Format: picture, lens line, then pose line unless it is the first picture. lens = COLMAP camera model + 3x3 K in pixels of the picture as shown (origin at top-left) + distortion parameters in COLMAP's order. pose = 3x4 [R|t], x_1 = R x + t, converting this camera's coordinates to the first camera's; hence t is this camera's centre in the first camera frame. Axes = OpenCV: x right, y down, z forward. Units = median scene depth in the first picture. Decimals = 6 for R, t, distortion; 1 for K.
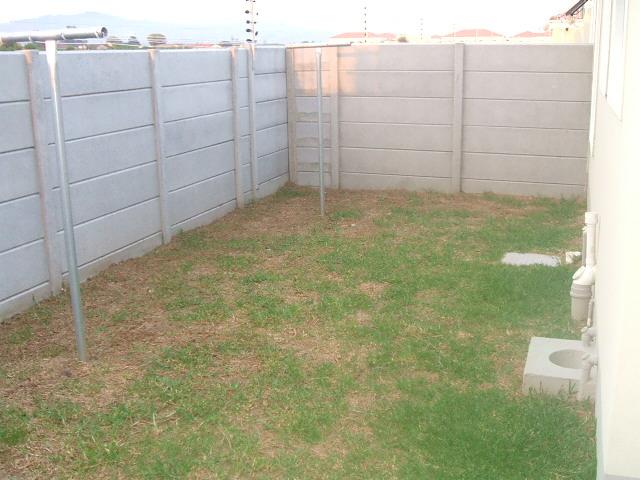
lens RADIAL K [[729.2, 0, 333.7], [0, 729.2, 239.3], [0, 0, 1]] dist [-0.017492, -0.088992]
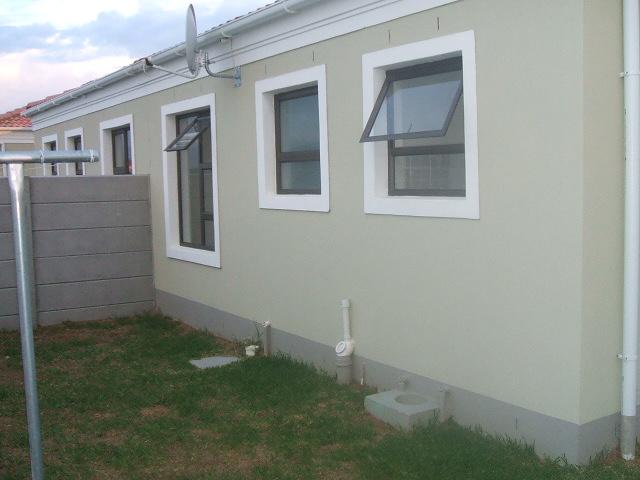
lens RADIAL K [[729.2, 0, 333.7], [0, 729.2, 239.3], [0, 0, 1]] dist [-0.017492, -0.088992]
pose [[0.602324, -0.063485, 0.795723, -0.586632], [0.207671, 0.974970, -0.079412, -0.034426], [-0.770765, 0.213081, 0.600432, 0.167983]]
